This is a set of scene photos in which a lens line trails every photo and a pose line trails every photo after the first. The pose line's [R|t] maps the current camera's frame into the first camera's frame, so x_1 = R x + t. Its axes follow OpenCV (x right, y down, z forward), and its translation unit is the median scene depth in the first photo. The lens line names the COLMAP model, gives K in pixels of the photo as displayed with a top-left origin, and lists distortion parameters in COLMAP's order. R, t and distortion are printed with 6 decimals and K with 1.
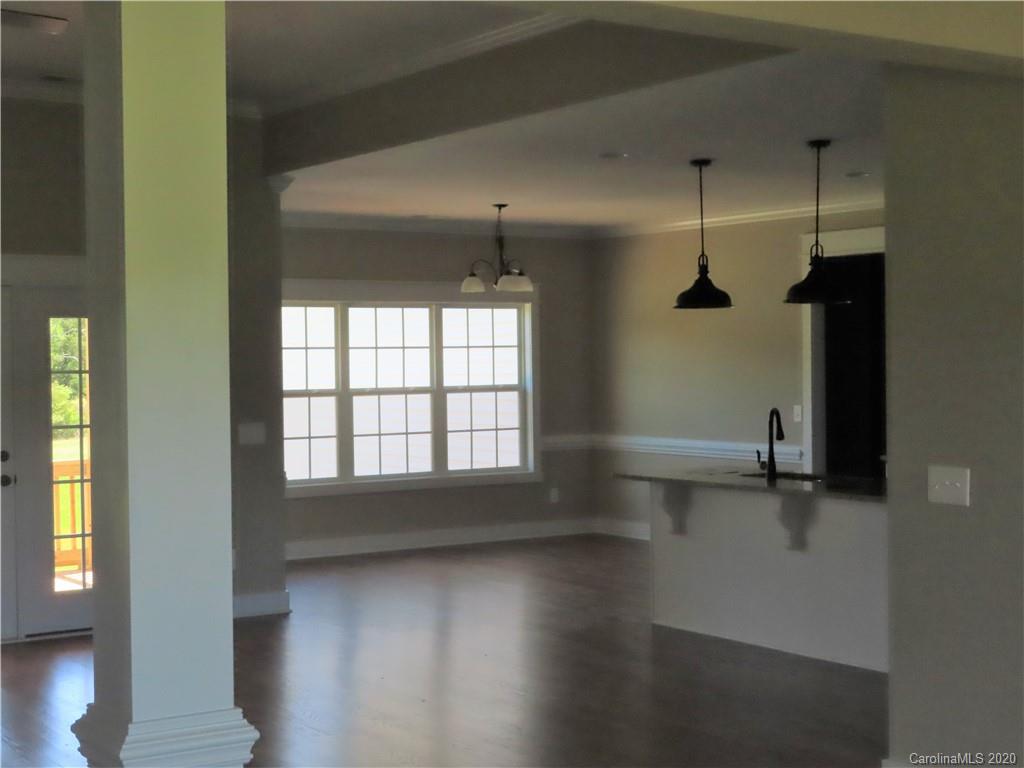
lens RADIAL K [[1747.5, 0, 533.5], [0, 1747.5, 364.7], [0, 0, 1]] dist [0.100533, 0.000000]
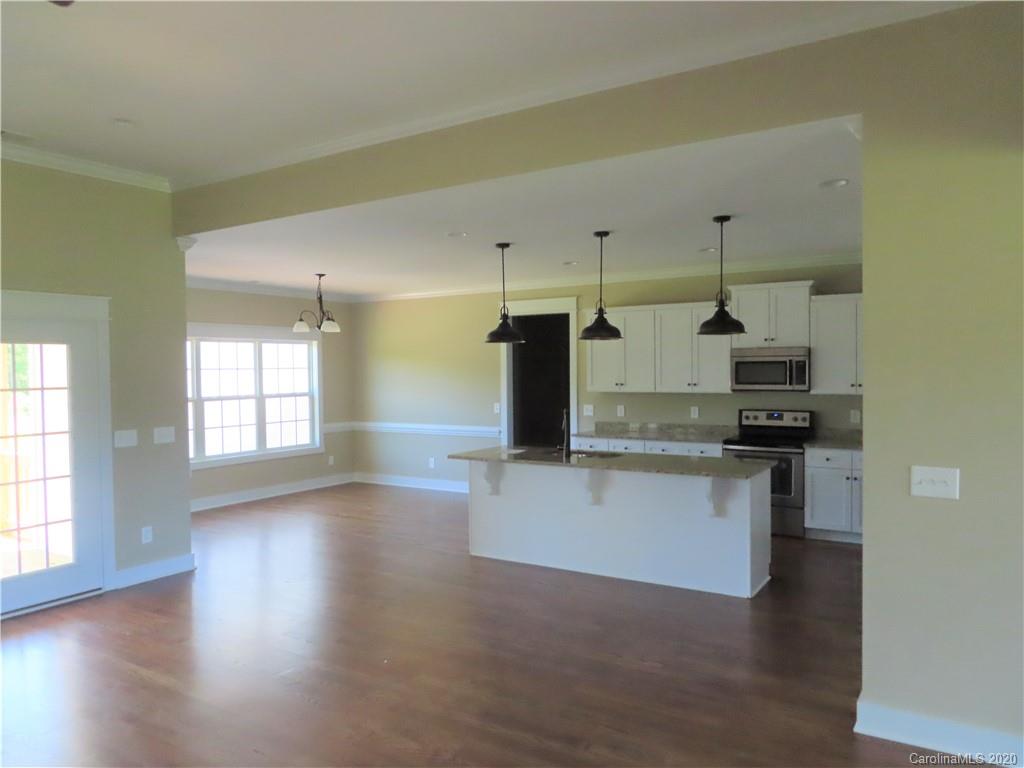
lens RADIAL K [[783.8, 0, 521.5], [0, 783.8, 381.5], [0, 0, 1]] dist [0.046328, 0.007540]
pose [[0.921443, -0.007204, 0.388448, -0.115176], [0.004365, 0.999957, 0.008191, -0.003359], [-0.388490, -0.005852, 0.921434, 0.285837]]
